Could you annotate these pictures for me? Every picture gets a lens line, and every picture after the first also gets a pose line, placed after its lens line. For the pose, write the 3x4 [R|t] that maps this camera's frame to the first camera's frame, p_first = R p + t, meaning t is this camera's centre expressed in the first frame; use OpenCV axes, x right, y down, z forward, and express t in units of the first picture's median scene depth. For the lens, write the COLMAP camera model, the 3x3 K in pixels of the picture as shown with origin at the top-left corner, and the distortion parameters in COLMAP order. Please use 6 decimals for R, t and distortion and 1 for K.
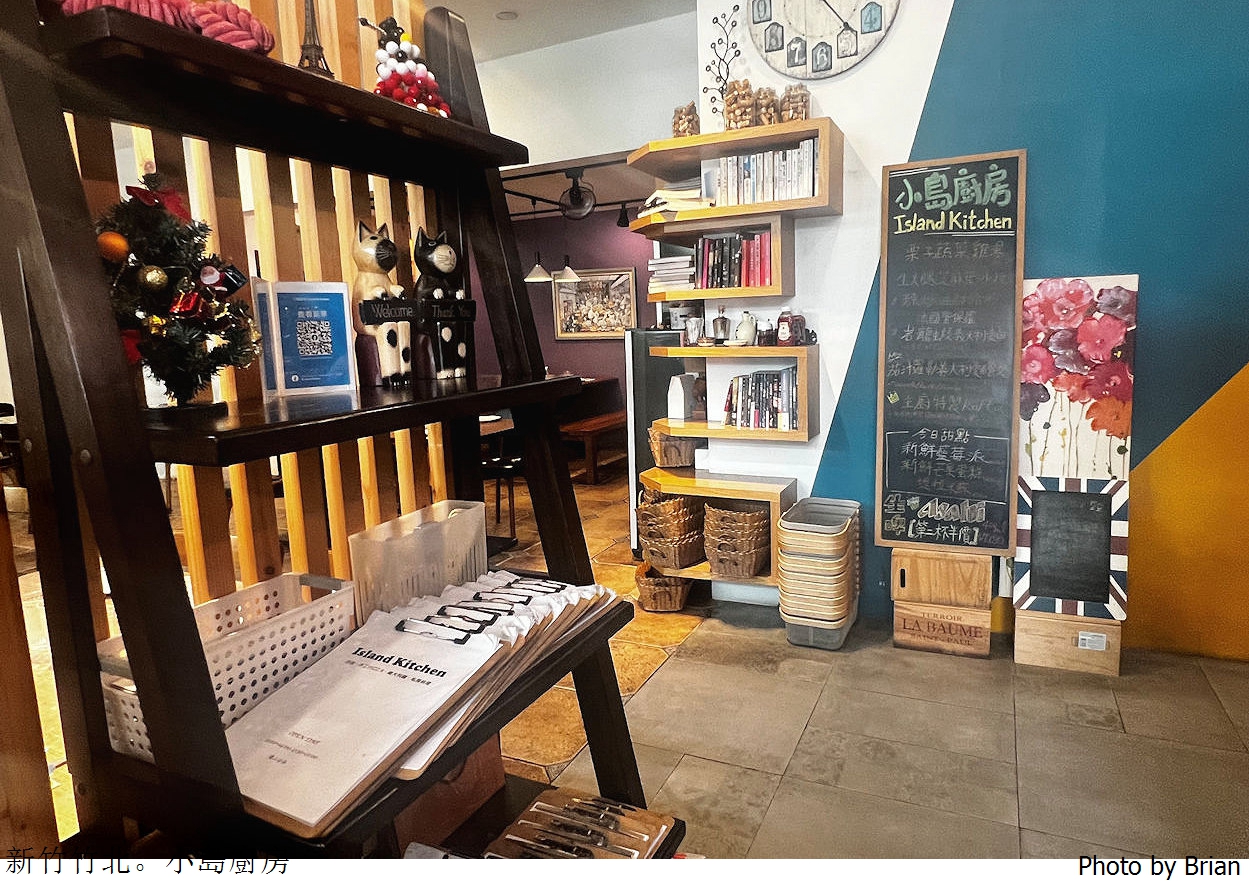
lens RADIAL K [[763.2, 0, 618.2], [0, 763.2, 440.0], [0, 0, 1]] dist [-0.006425, -0.001344]
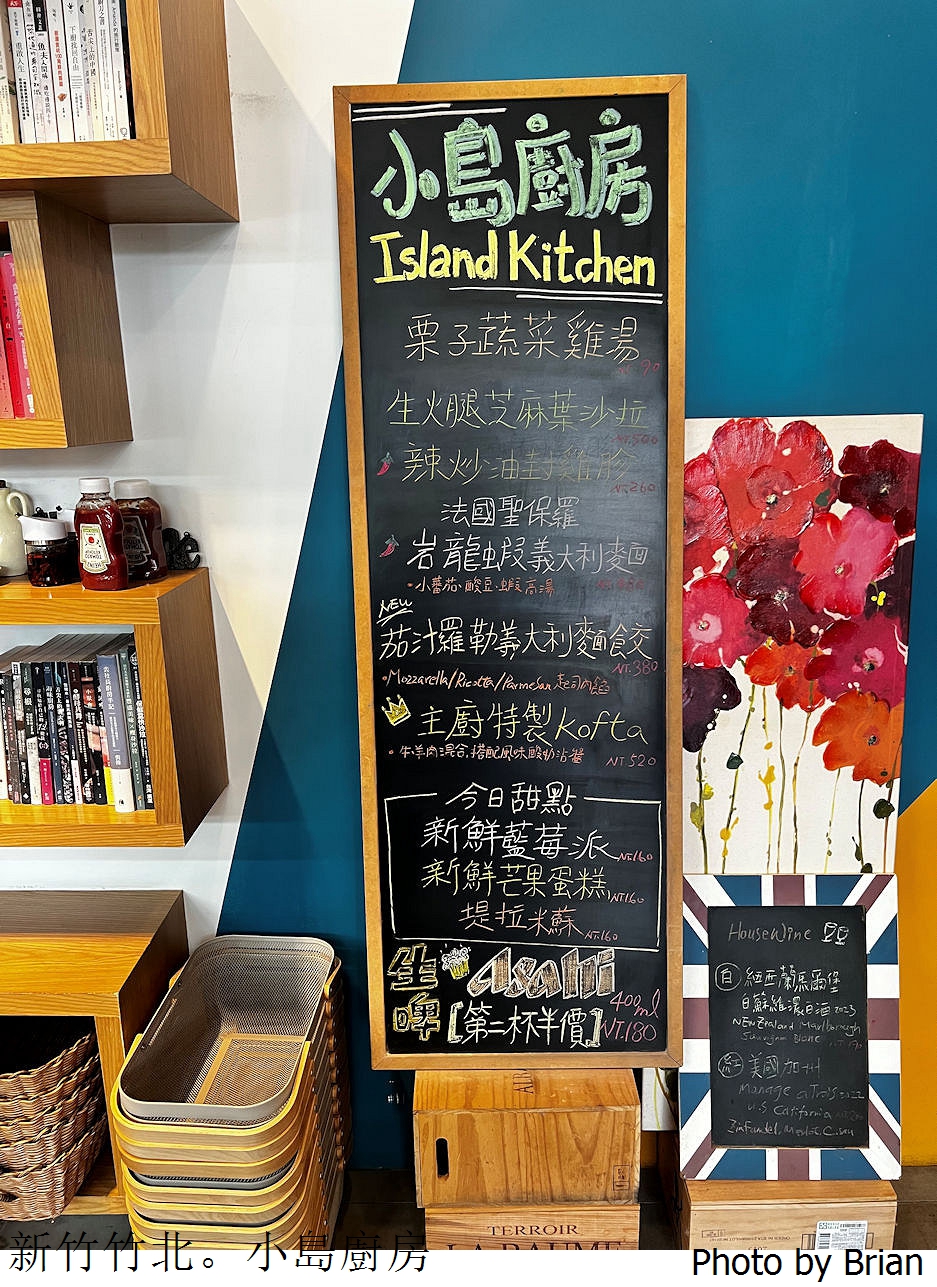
lens RADIAL K [[972.8, 0, 467.0], [0, 972.8, 648.3], [0, 0, 1]] dist [0.019304, -0.009237]
pose [[0.914120, -0.082887, 0.396880, 0.206412], [0.047934, 0.994109, 0.097212, -0.141904], [-0.402599, -0.069840, 0.912708, 0.552015]]
